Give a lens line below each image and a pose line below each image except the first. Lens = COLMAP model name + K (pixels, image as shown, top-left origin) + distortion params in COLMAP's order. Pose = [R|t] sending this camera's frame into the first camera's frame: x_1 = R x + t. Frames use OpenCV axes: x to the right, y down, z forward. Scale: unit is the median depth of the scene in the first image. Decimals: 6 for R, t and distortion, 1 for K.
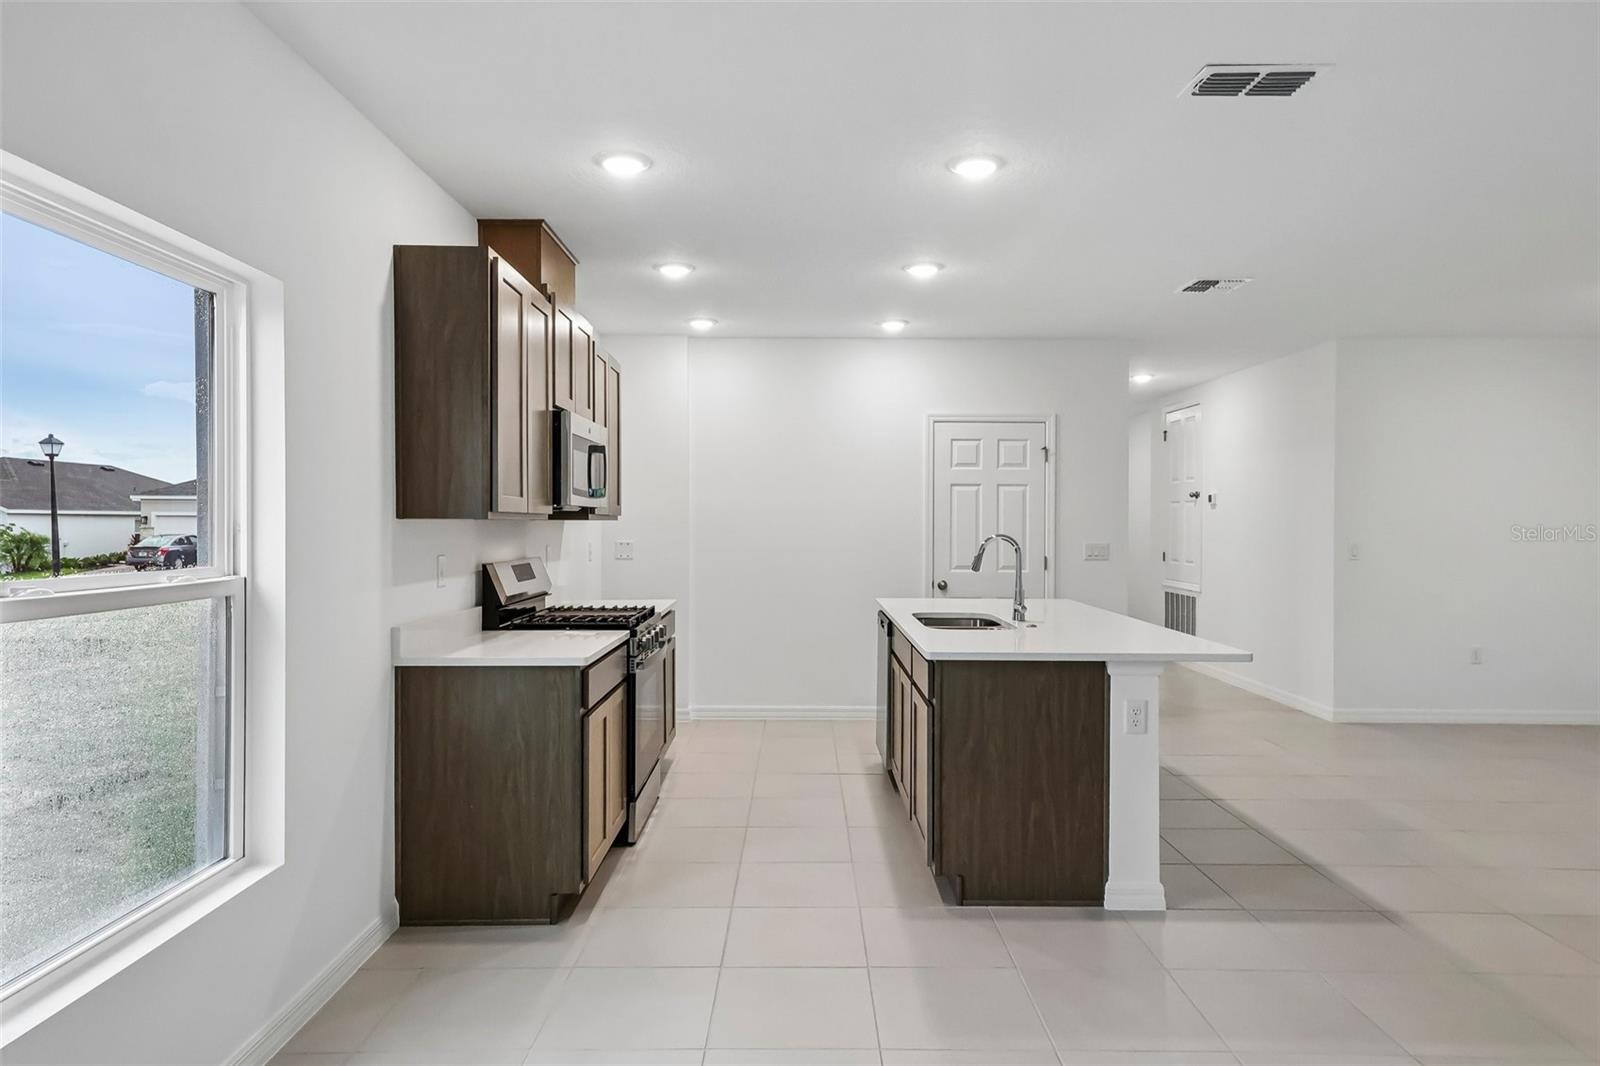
lens RADIAL K [[965.6, 0, 809.1], [0, 965.6, 534.3], [0, 0, 1]] dist [0.035623, 0.000313]
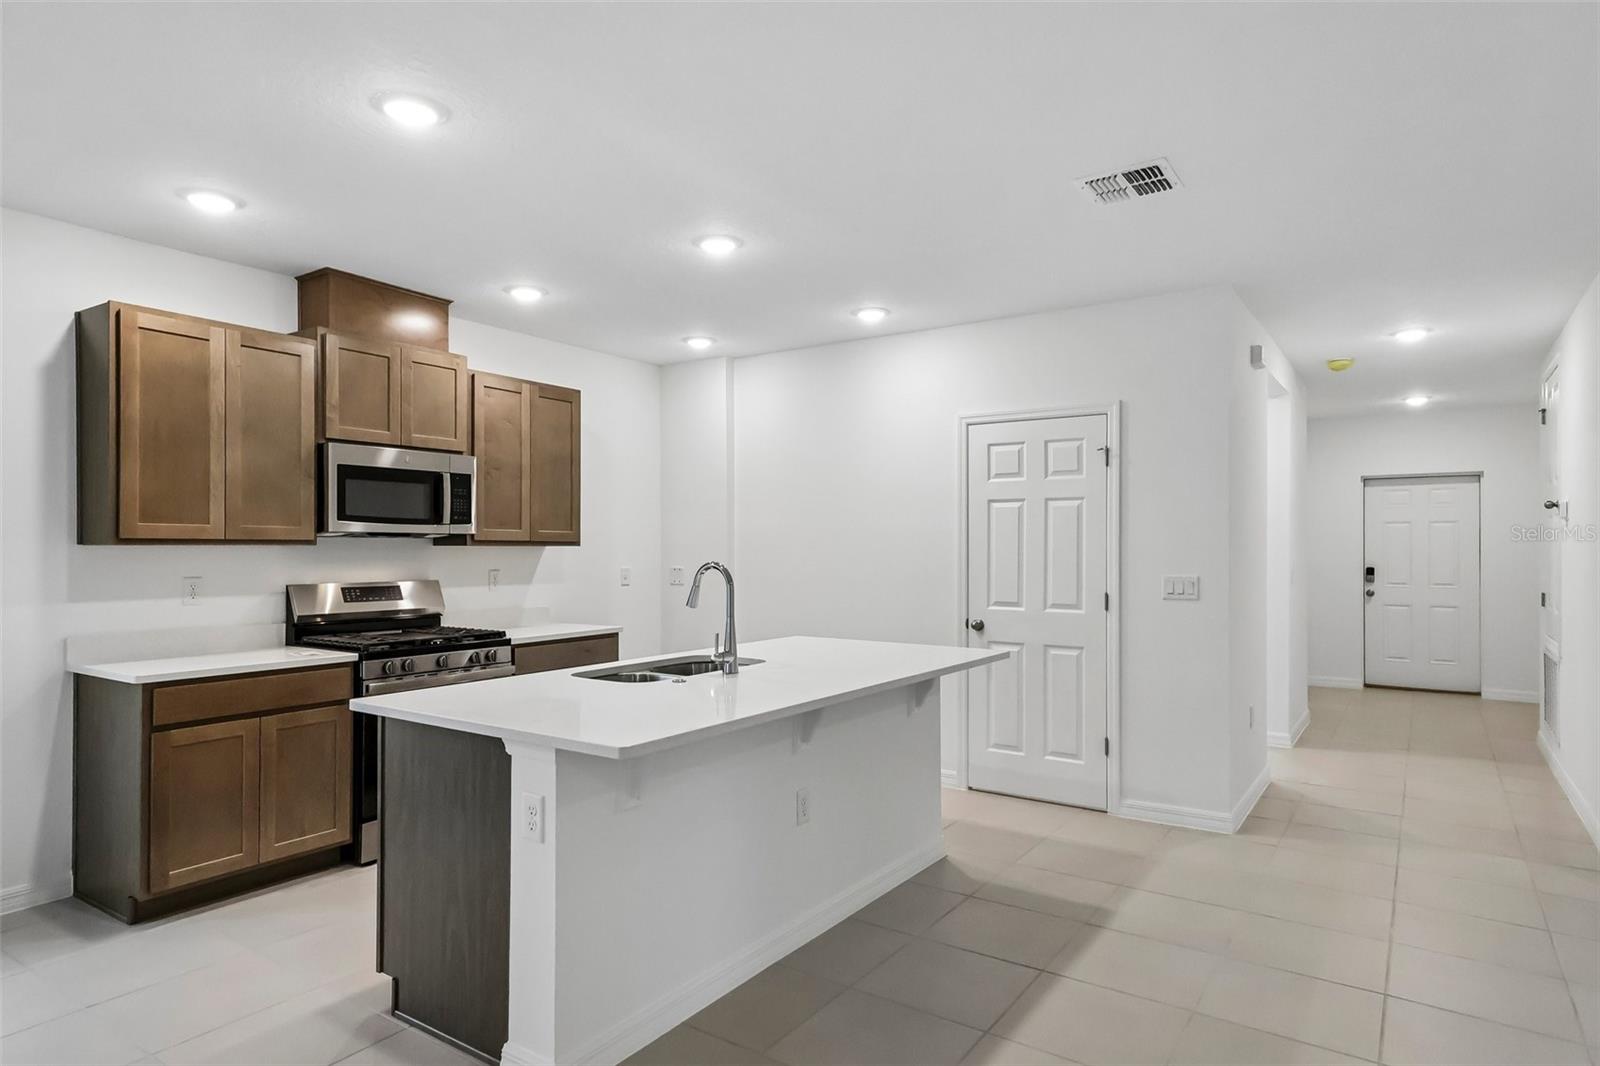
lens RADIAL K [[895.8, 0, 804.3], [0, 895.8, 546.6], [0, 0, 1]] dist [0.014682, 0.002247]
pose [[0.818623, -0.003497, -0.574321, 0.452061], [-0.005733, 0.999882, -0.014260, -0.001569], [0.574303, 0.014966, 0.818506, 0.299566]]
